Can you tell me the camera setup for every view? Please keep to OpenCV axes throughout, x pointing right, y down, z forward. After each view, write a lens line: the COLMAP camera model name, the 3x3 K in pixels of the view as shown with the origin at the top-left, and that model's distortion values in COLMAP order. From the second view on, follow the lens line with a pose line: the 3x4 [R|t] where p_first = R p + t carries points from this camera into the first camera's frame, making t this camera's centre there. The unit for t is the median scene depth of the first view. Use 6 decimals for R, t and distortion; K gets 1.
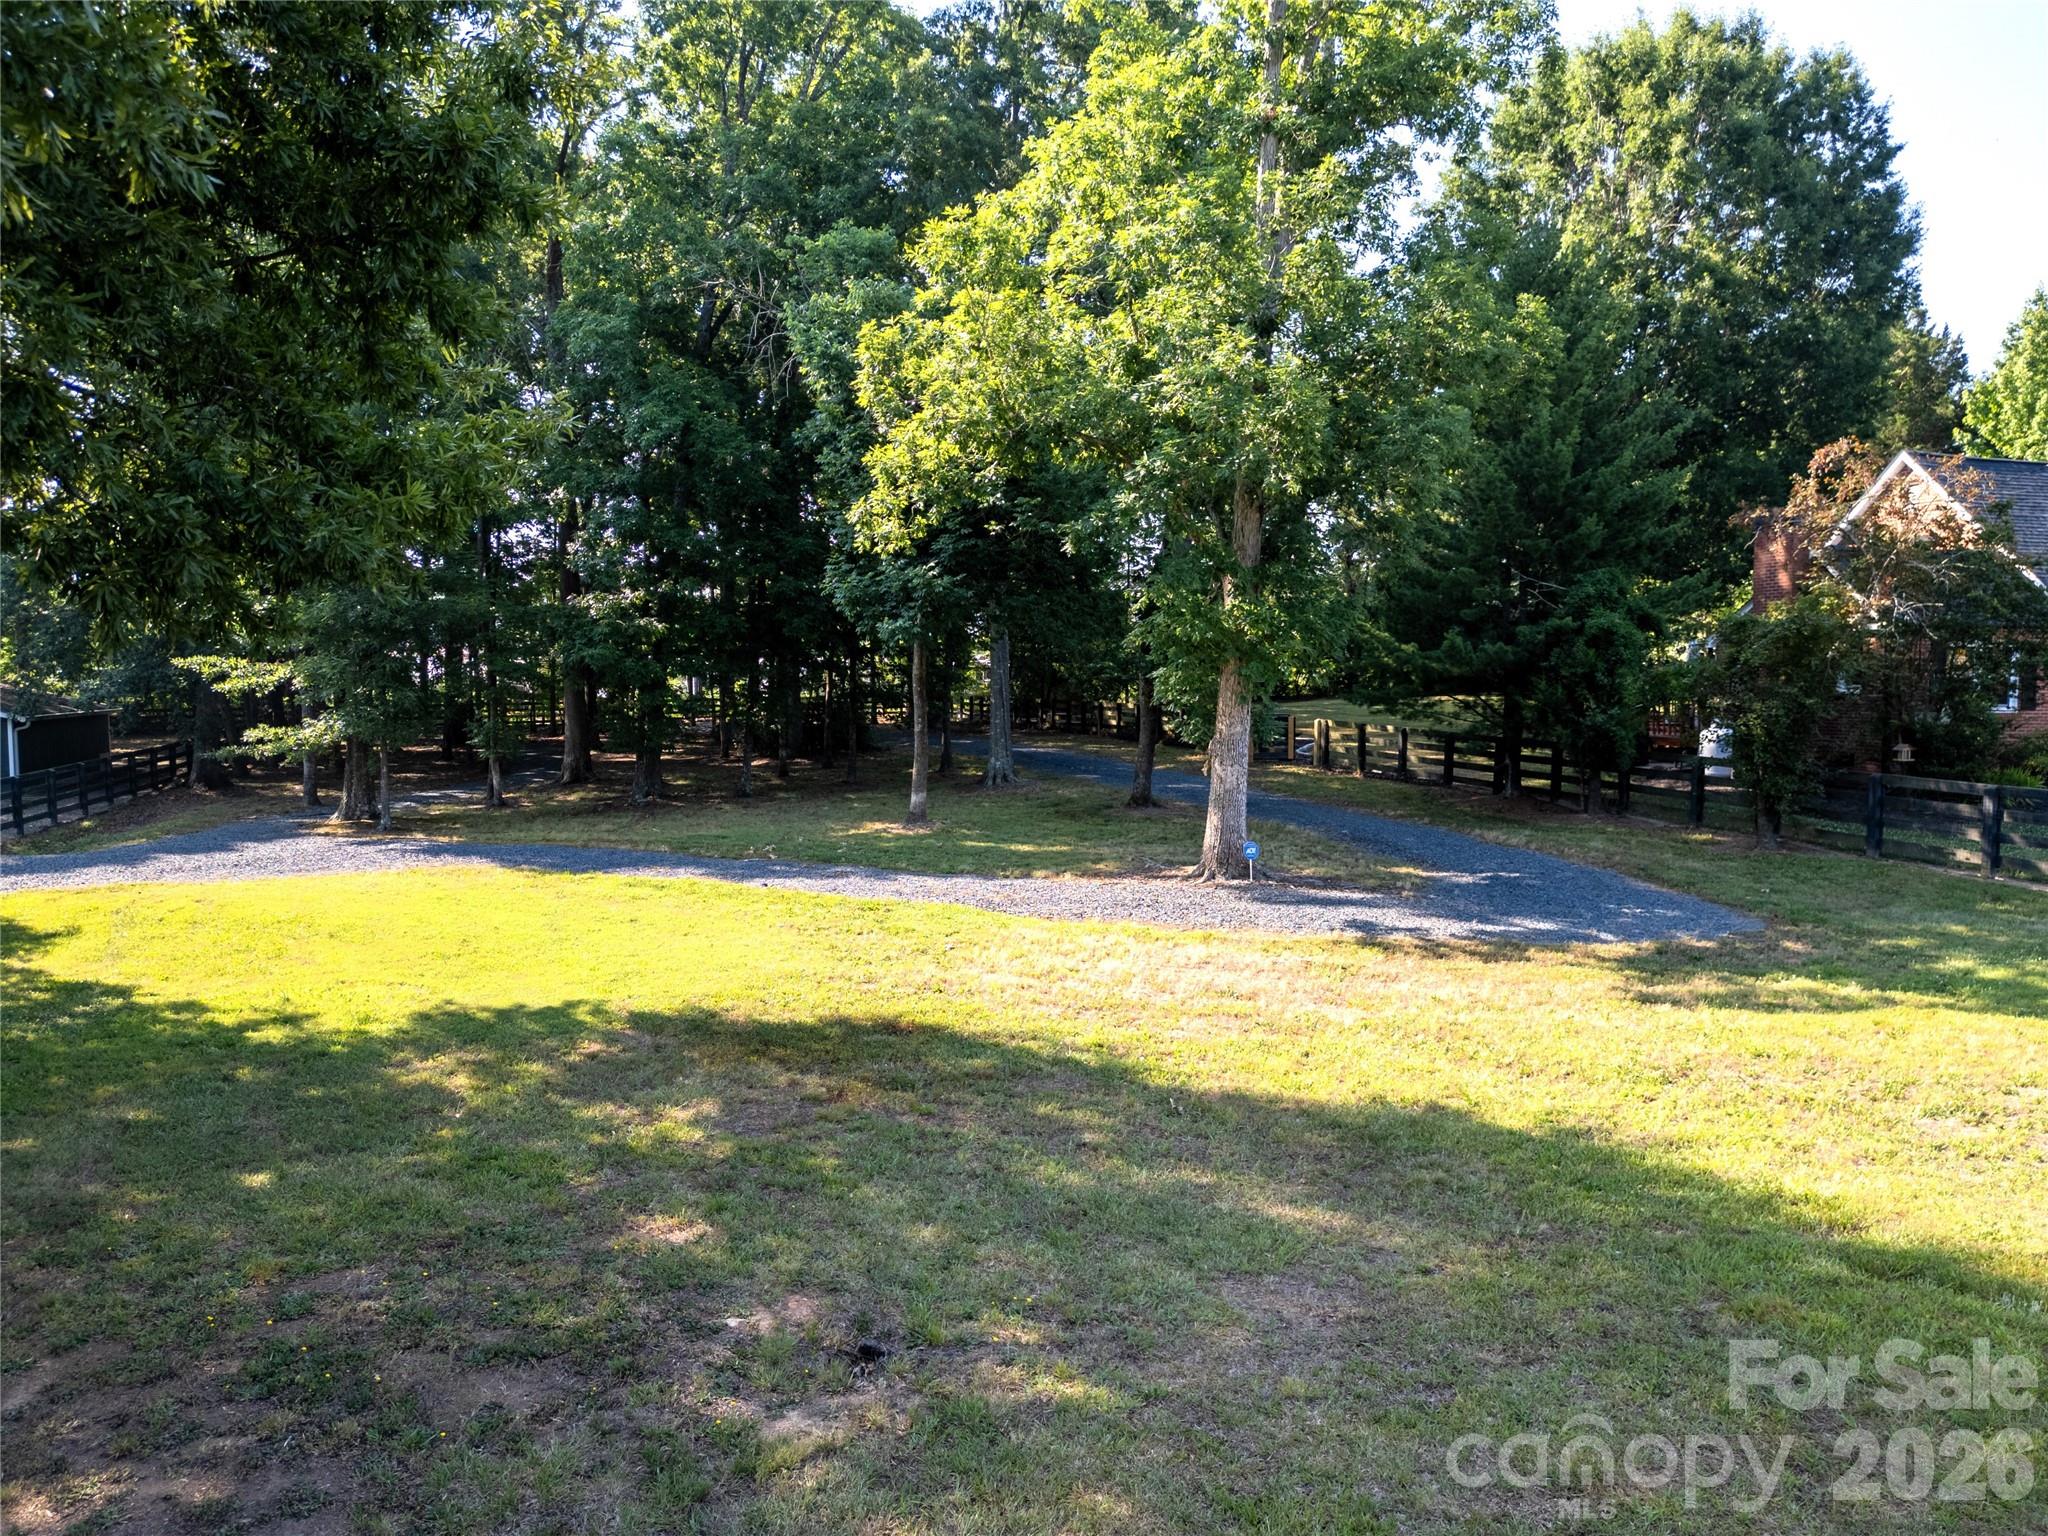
lens RADIAL K [[1440.7, 0, 1026.9], [0, 1440.7, 766.9], [0, 0, 1]] dist [0.043049, -0.025611]
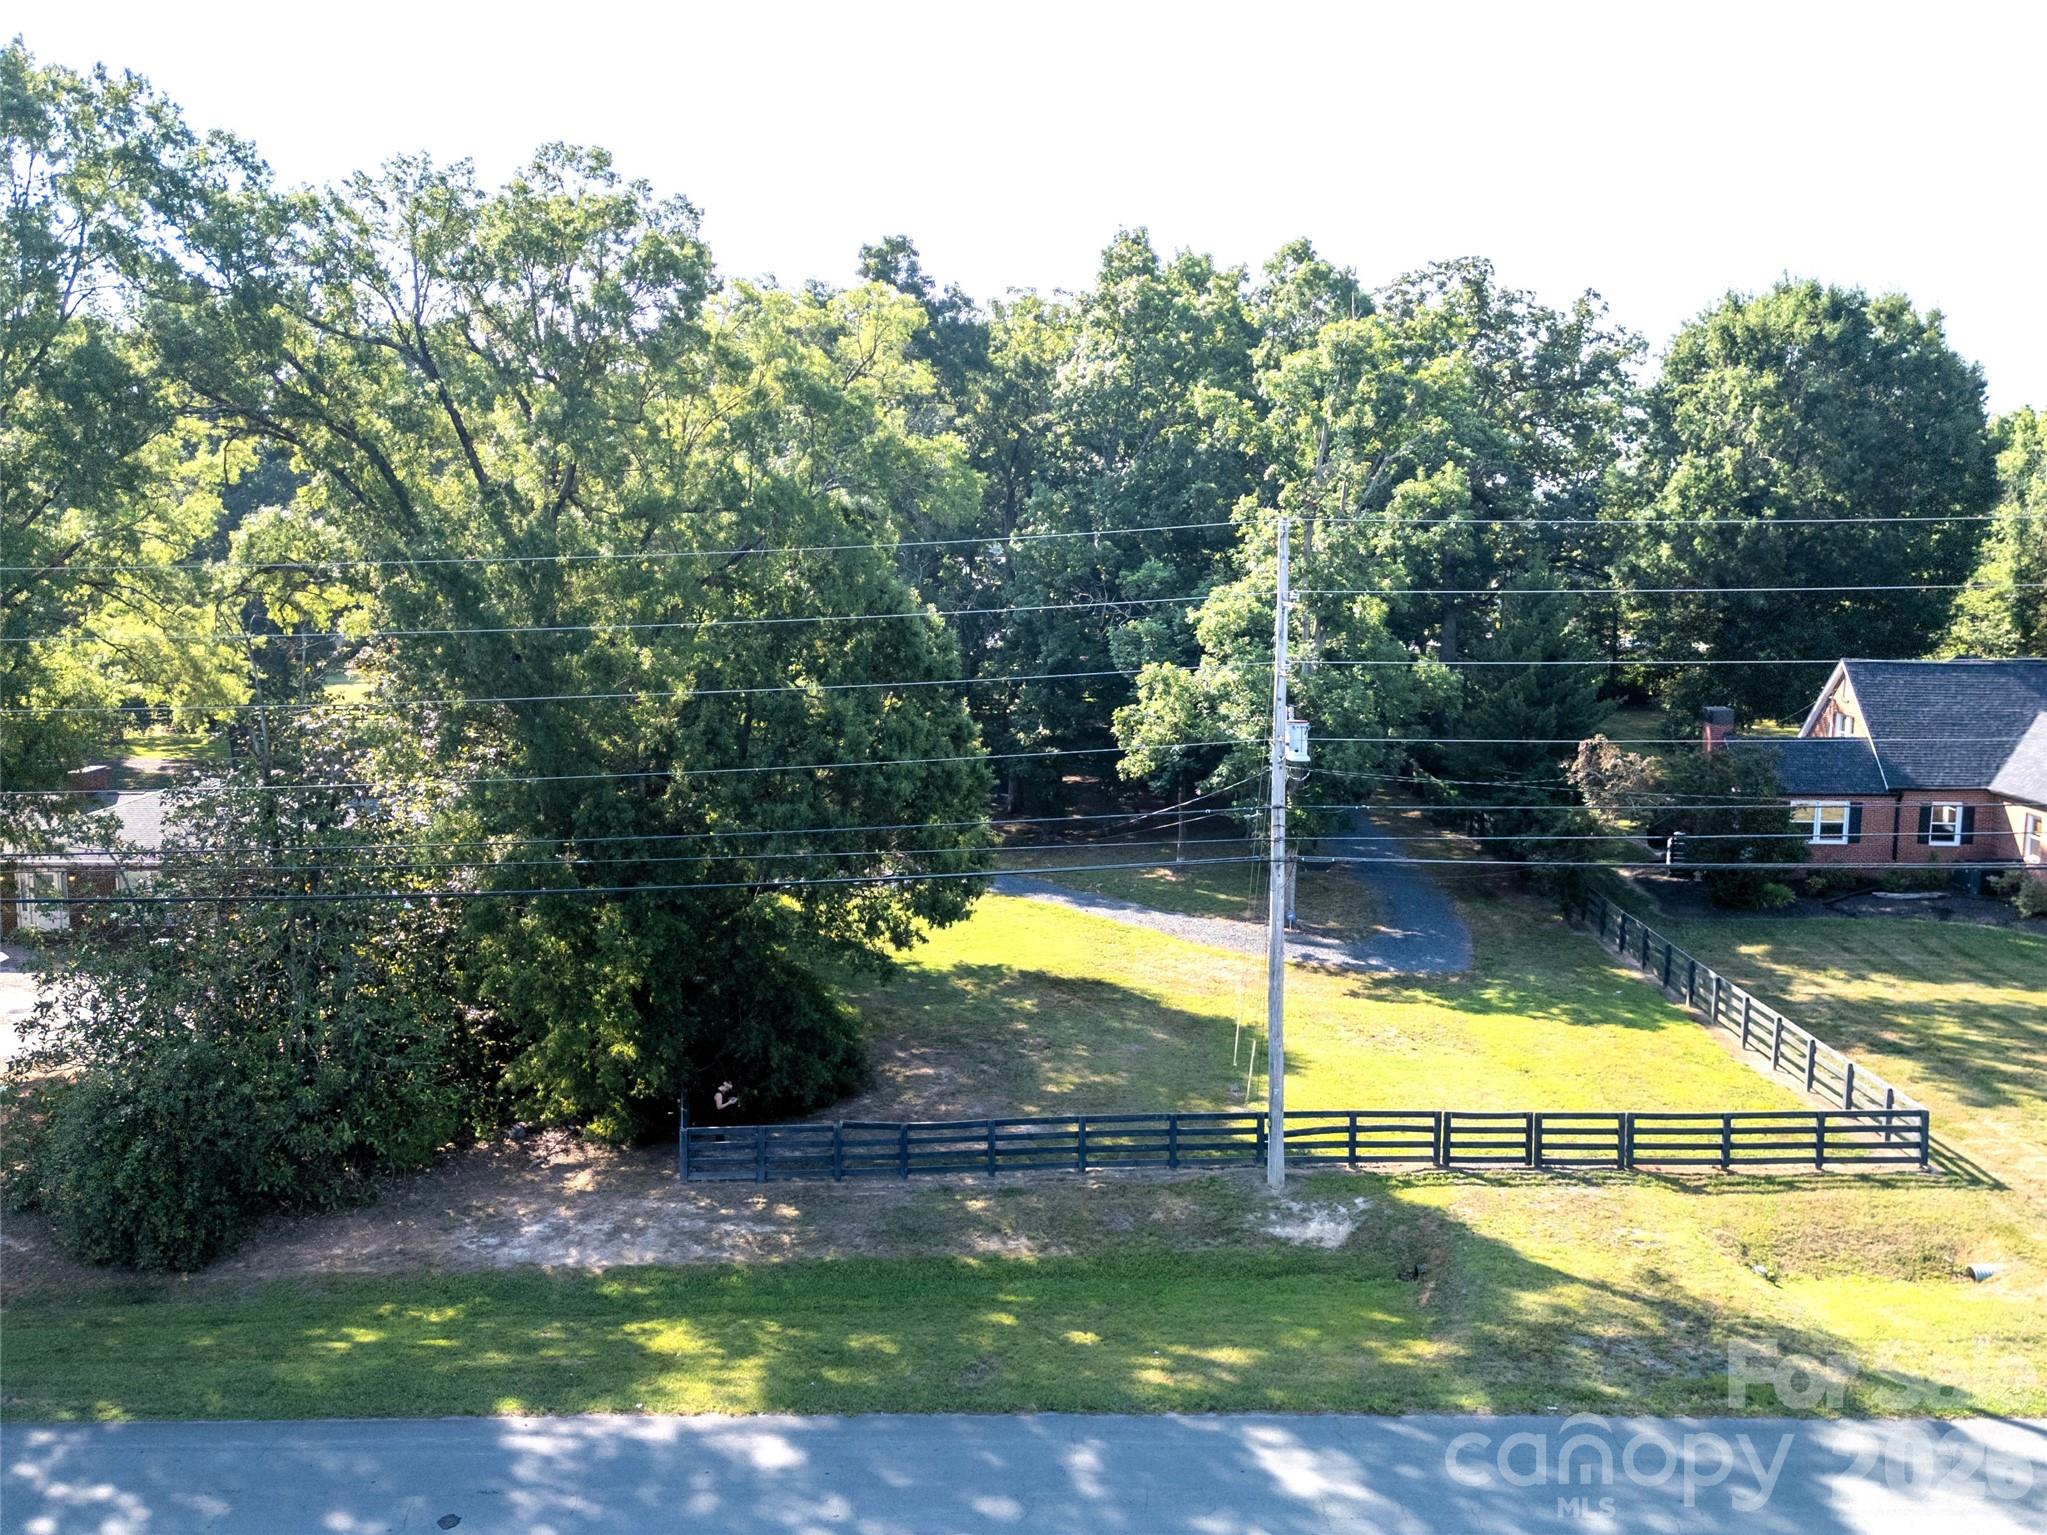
lens RADIAL K [[1440.0, 0, 1022.2], [0, 1440.0, 766.8], [0, 0, 1]] dist [0.043049, -0.025611]
pose [[0.953720, 0.033406, -0.298834, 0.642028], [-0.020534, 0.998725, 0.046113, -0.409163], [0.299994, -0.037842, 0.953190, -1.929506]]
